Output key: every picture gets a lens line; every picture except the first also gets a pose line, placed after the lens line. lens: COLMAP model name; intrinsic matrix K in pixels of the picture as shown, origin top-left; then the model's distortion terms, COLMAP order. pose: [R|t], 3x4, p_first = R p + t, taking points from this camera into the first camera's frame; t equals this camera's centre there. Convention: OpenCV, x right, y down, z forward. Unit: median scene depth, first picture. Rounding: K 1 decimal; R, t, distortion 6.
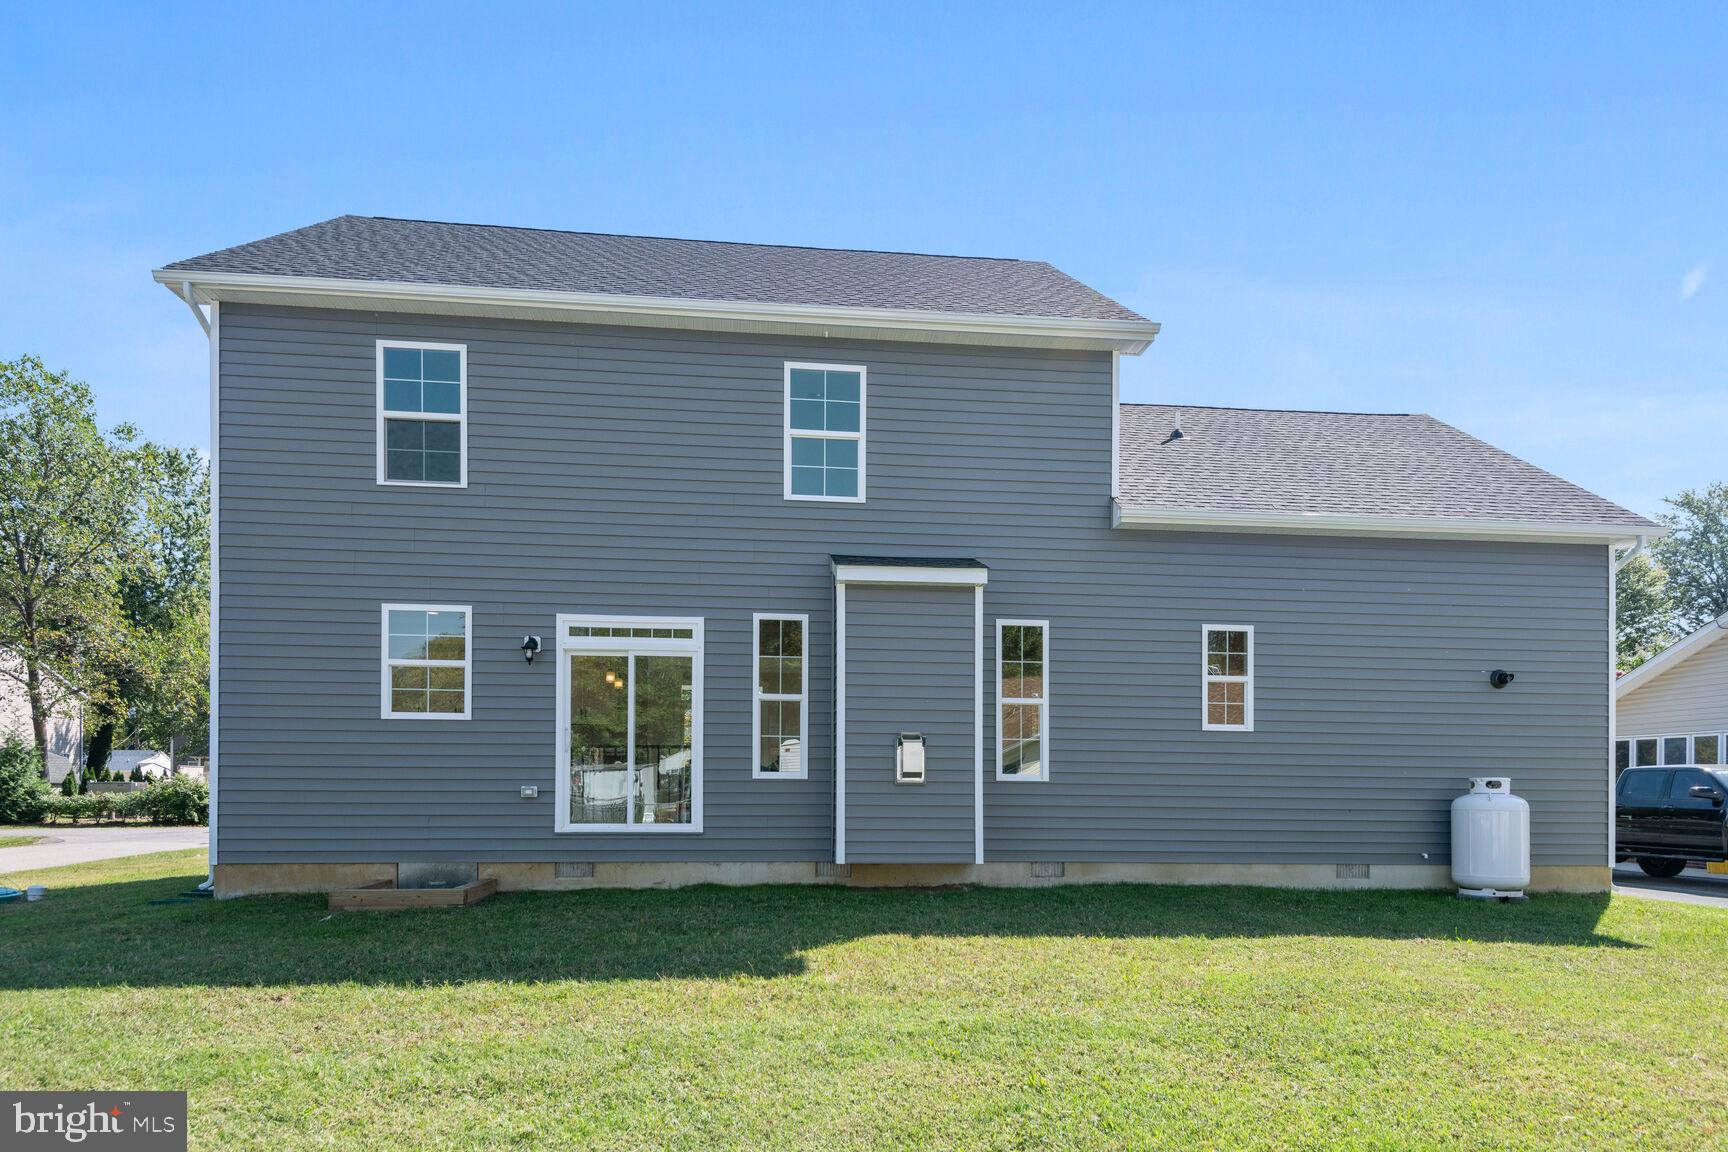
lens RADIAL K [[907.9, 0, 867.7], [0, 907.9, 634.7], [0, 0, 1]] dist [0.018127, -0.001233]
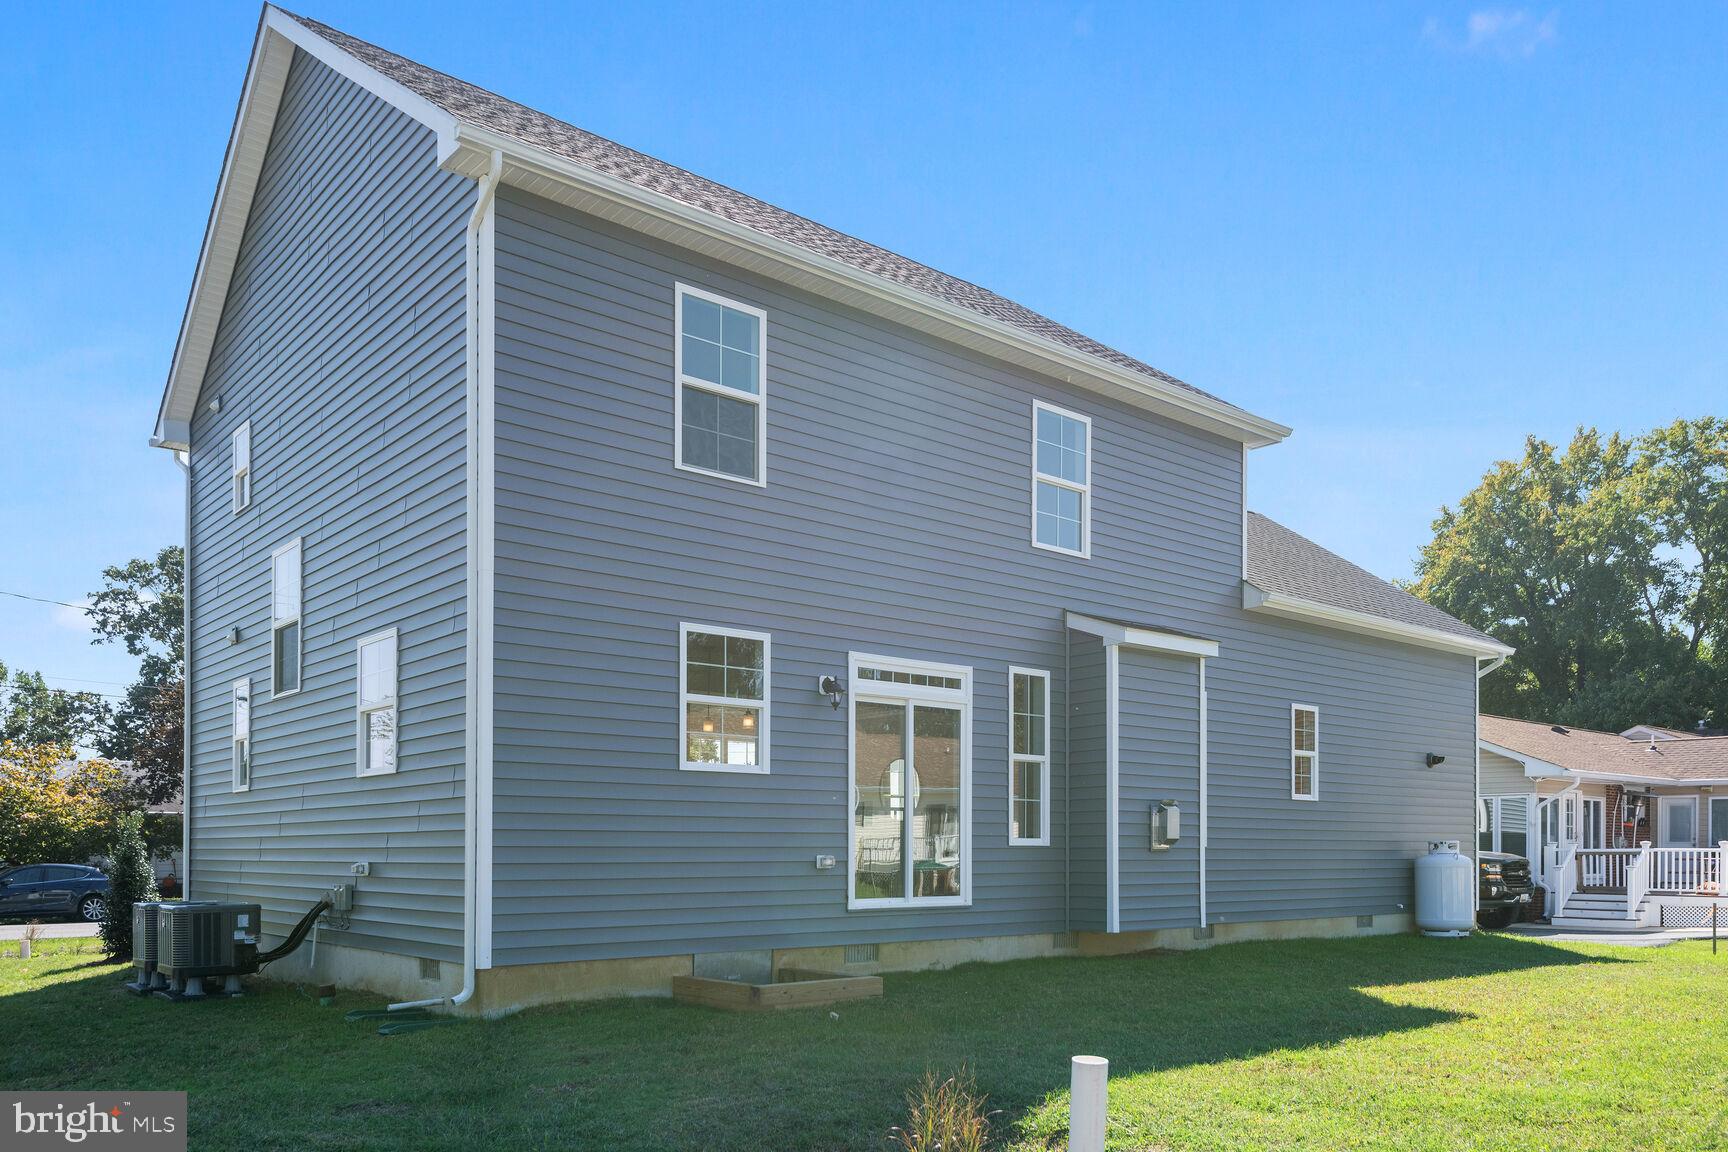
lens RADIAL K [[1290.7, 0, 864.2], [0, 1290.7, 574.1], [0, 0, 1]] dist [0.003382, -0.003376]
pose [[0.818485, 0.113918, 0.563120, -1.008061], [-0.095614, 0.993485, -0.062006, -0.020955], [-0.566515, -0.003091, 0.824045, -0.003174]]
